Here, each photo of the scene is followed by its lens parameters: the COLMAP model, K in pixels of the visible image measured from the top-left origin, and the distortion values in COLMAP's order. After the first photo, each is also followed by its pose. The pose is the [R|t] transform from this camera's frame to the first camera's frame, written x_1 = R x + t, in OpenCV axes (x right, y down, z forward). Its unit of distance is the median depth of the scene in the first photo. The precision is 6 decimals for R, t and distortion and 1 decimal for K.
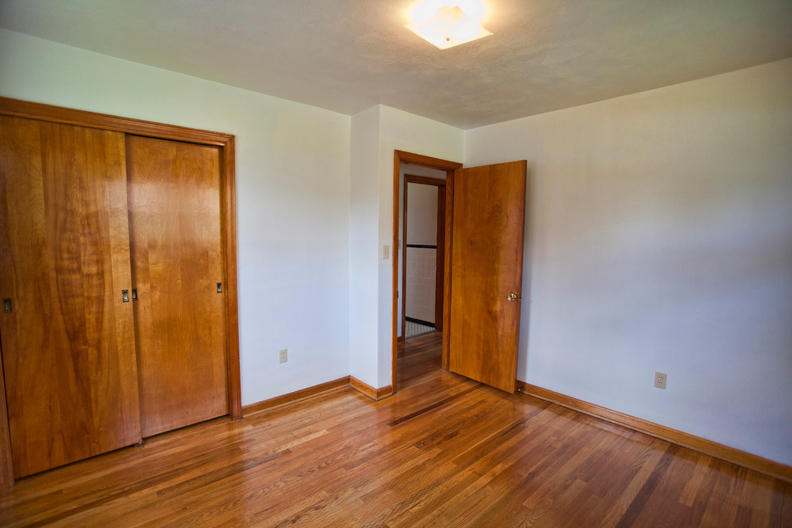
lens RADIAL K [[386.0, 0, 397.6], [0, 386.0, 267.5], [0, 0, 1]] dist [-0.060634, 0.028514]
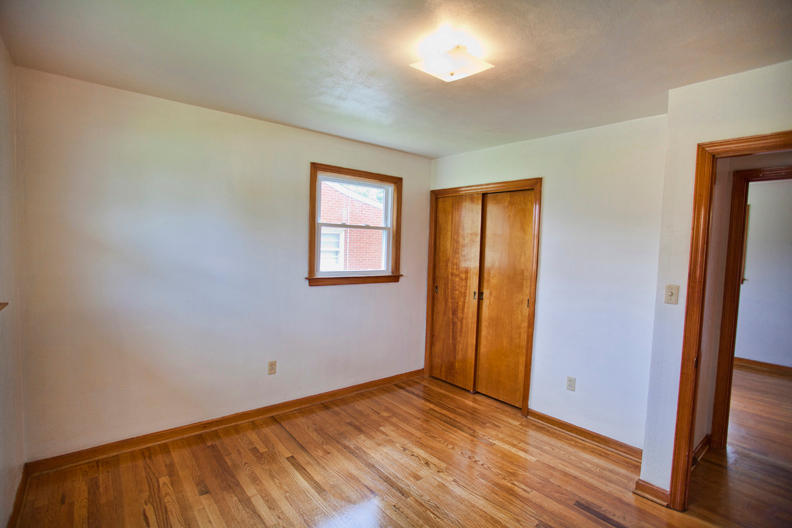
lens RADIAL K [[386.0, 0, 397.6], [0, 386.0, 267.5], [0, 0, 1]] dist [-0.060634, 0.028514]
pose [[-0.034207, 0.045587, -0.998375, 0.926984], [-0.128599, 0.990454, 0.049632, -0.080419], [0.991107, 0.130088, -0.028018, 0.724168]]
